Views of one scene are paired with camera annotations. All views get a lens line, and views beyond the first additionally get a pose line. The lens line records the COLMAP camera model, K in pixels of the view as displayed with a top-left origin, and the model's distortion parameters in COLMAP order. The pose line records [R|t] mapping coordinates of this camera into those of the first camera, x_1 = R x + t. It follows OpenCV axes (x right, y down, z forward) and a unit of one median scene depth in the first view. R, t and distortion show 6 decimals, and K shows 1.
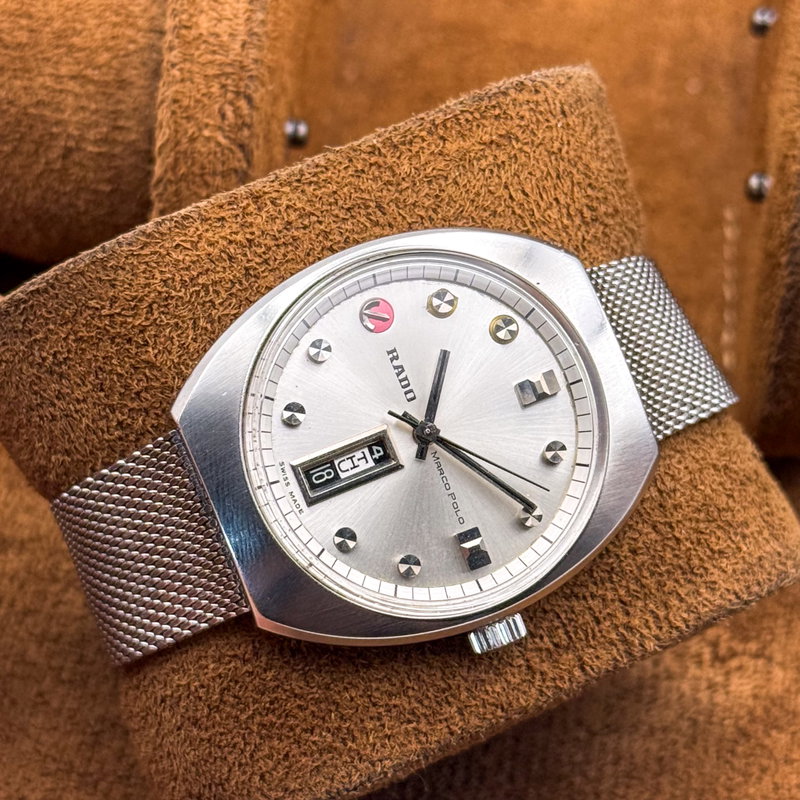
lens RADIAL K [[2286.8, 0, 400.0], [0, 2286.8, 400.0], [0, 0, 1]] dist [0.126933, 1.682868]
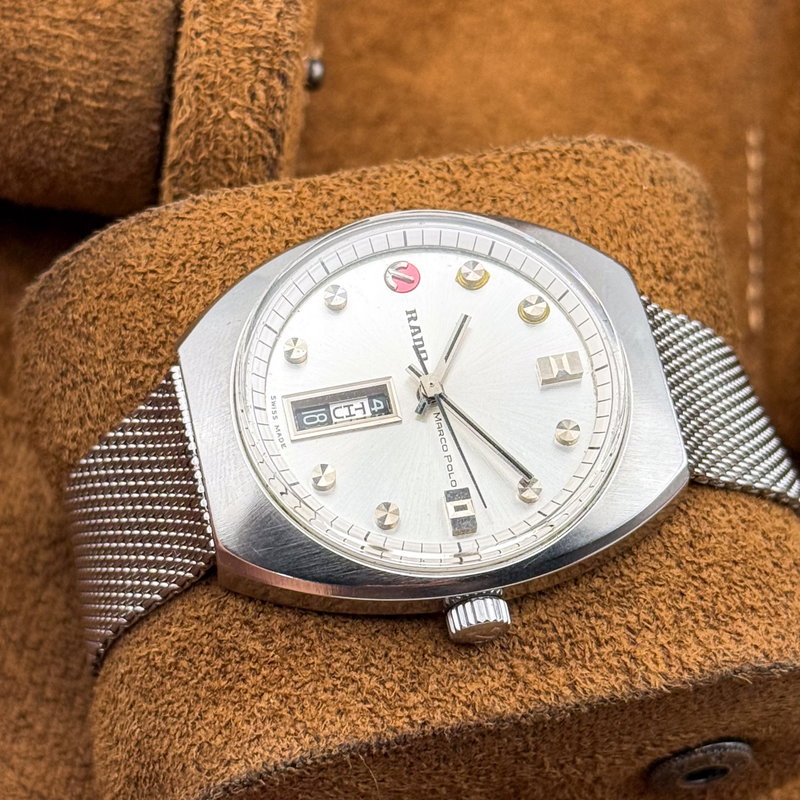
lens RADIAL K [[2286.8, 0, 400.0], [0, 2286.8, 400.0], [0, 0, 1]] dist [0.126933, 1.682868]
pose [[0.977865, 0.109155, -0.178509, 0.160844], [-0.162265, 0.934235, -0.317608, 0.306576], [0.132101, 0.339544, 0.931268, 0.123143]]
